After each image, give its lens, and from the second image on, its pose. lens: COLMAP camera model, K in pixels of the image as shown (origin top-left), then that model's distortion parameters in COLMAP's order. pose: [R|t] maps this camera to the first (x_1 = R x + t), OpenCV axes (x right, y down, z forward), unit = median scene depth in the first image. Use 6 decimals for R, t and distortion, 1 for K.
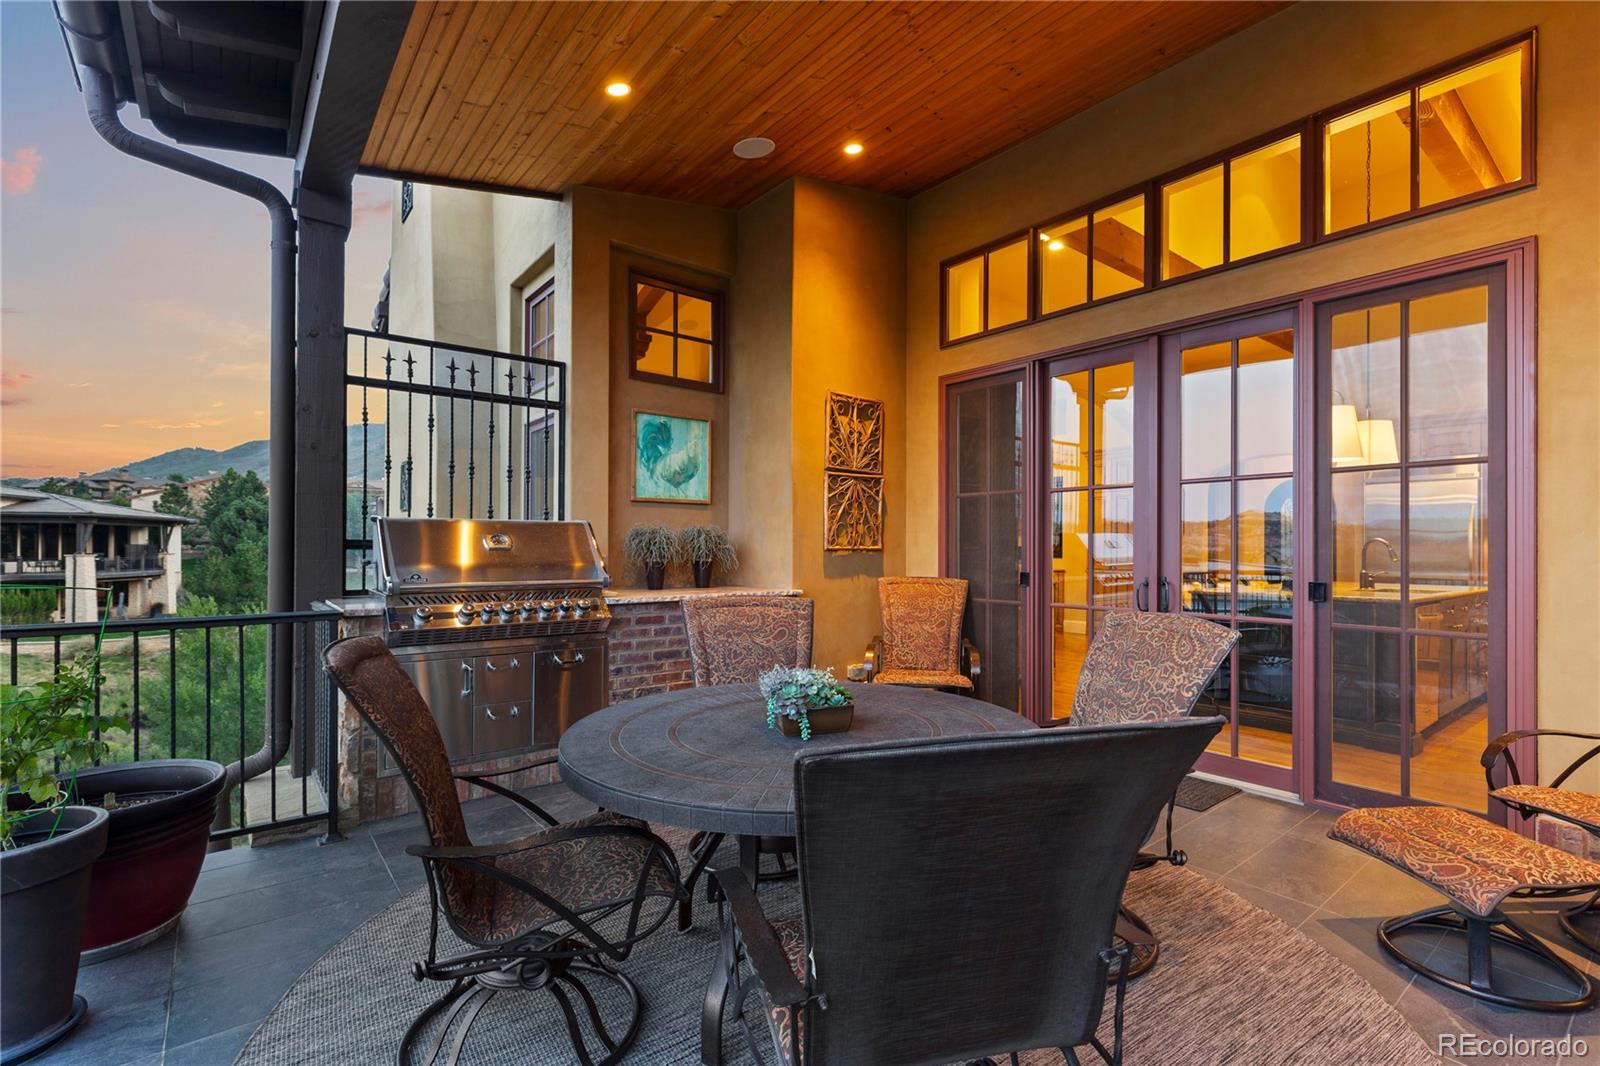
lens RADIAL K [[733.7, 0, 807.3], [0, 733.7, 538.0], [0, 0, 1]] dist [0.001282, -0.001441]
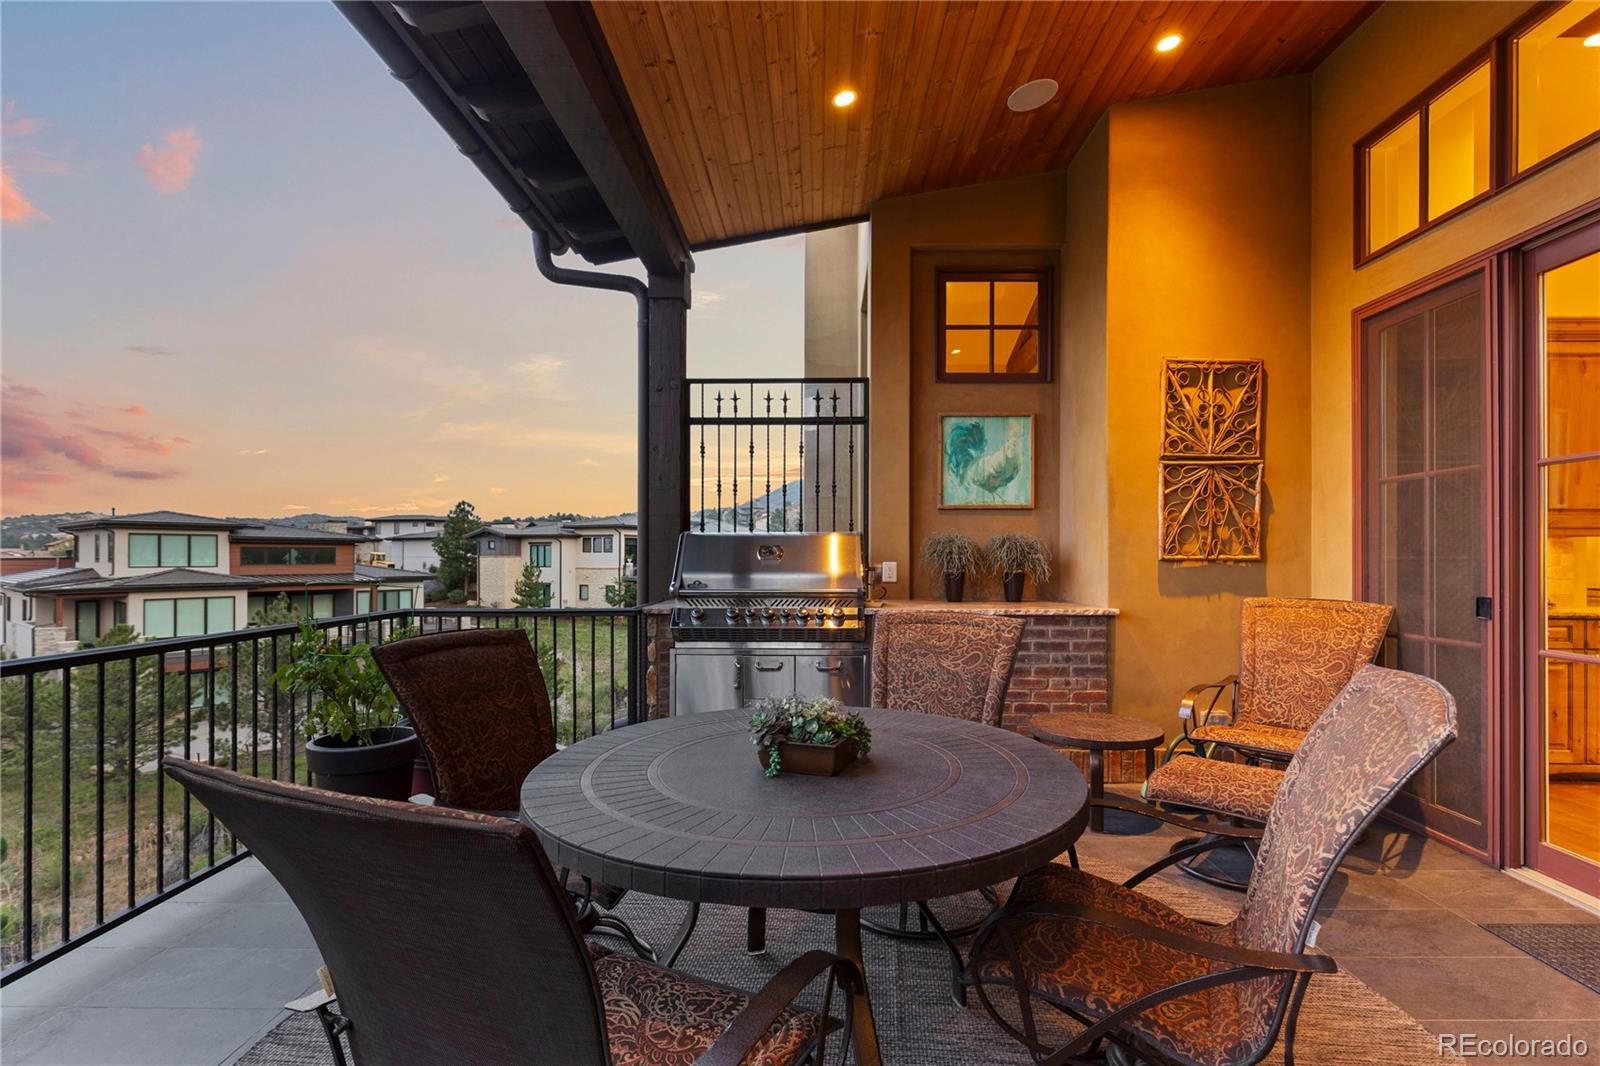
lens RADIAL K [[733.7, 0, 801.2], [0, 733.7, 547.6], [0, 0, 1]] dist [0.001282, -0.001441]
pose [[0.759939, -0.009035, -0.649931, 0.242812], [0.009971, 0.999948, -0.002243, 0.000533], [0.649918, -0.004776, 0.759990, 0.143322]]
